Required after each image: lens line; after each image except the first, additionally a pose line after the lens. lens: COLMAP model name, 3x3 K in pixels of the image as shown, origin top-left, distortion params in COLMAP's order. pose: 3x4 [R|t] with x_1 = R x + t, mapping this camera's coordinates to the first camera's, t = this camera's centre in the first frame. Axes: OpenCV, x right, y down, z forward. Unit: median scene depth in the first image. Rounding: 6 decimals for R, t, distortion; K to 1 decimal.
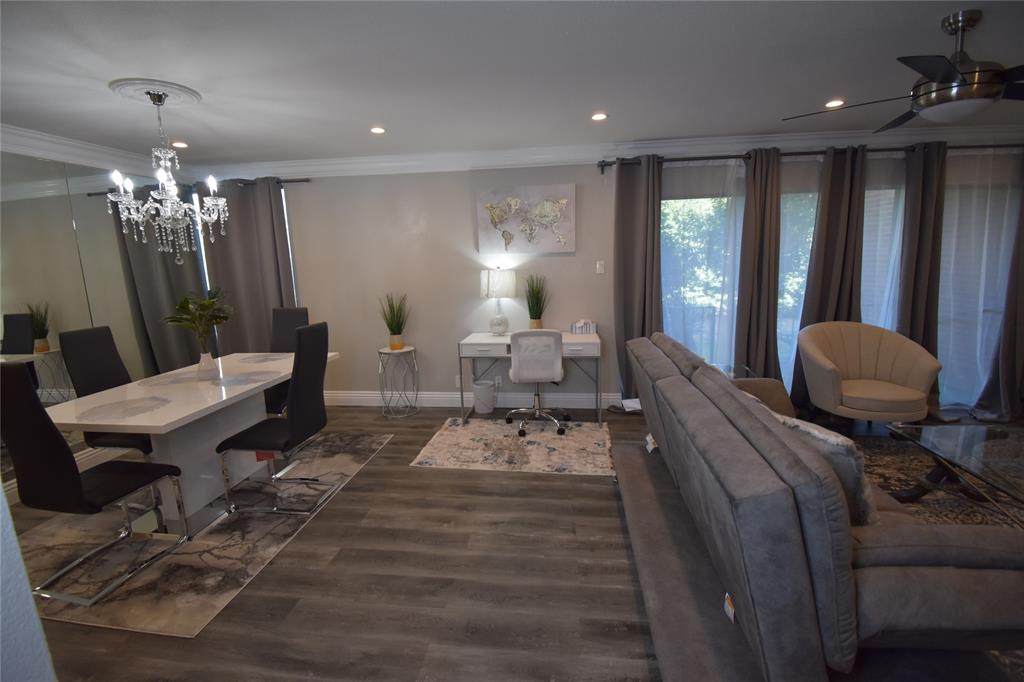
lens RADIAL K [[448.7, 0, 513.2], [0, 448.7, 339.5], [0, 0, 1]] dist [0.023634, -0.029342]
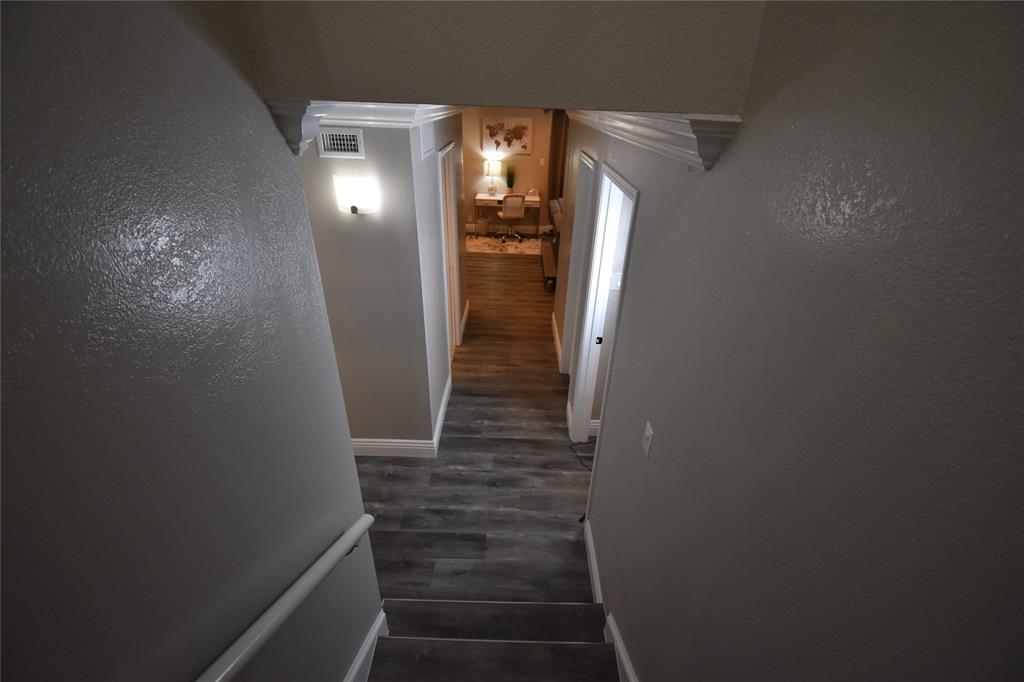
lens RADIAL K [[448.7, 0, 513.2], [0, 448.7, 339.5], [0, 0, 1]] dist [0.023634, -0.029342]
pose [[0.992988, 0.001478, 0.118209, -0.211915], [-0.038183, 0.950339, 0.308865, -0.025829], [-0.111882, -0.311213, 0.943731, -1.379241]]
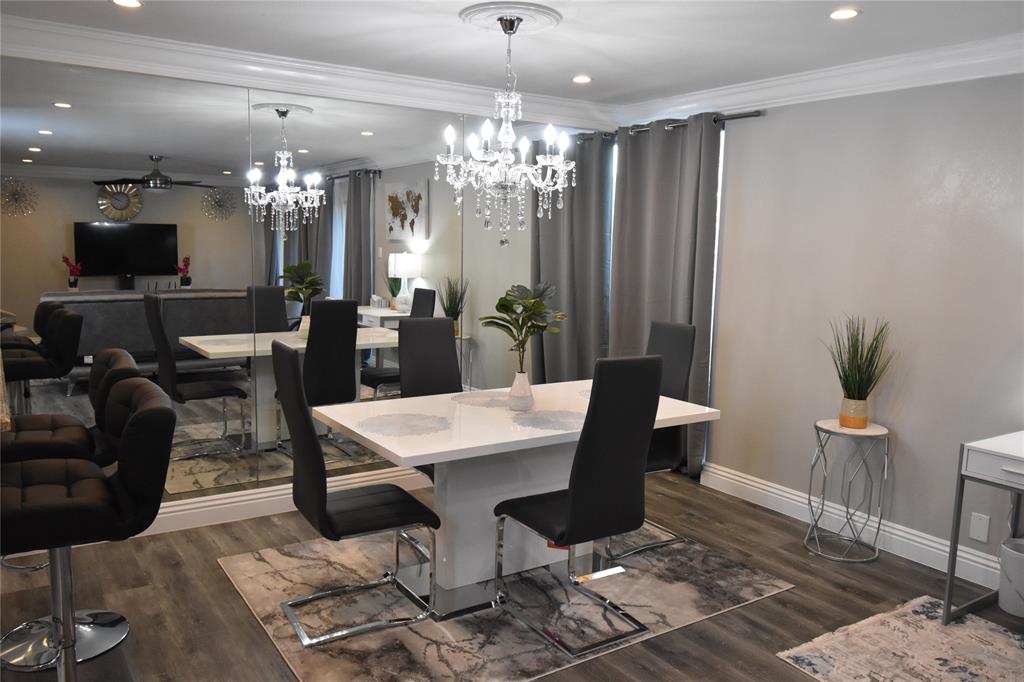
lens RADIAL K [[781.5, 0, 512.2], [0, 781.5, 345.1], [0, 0, 1]] dist [-0.005418, -0.007177]
pose [[0.649770, 0.145295, -0.746115, 0.173274], [-0.174918, 0.983800, 0.039250, -0.046347], [0.739731, 0.105006, 0.664659, 0.135703]]
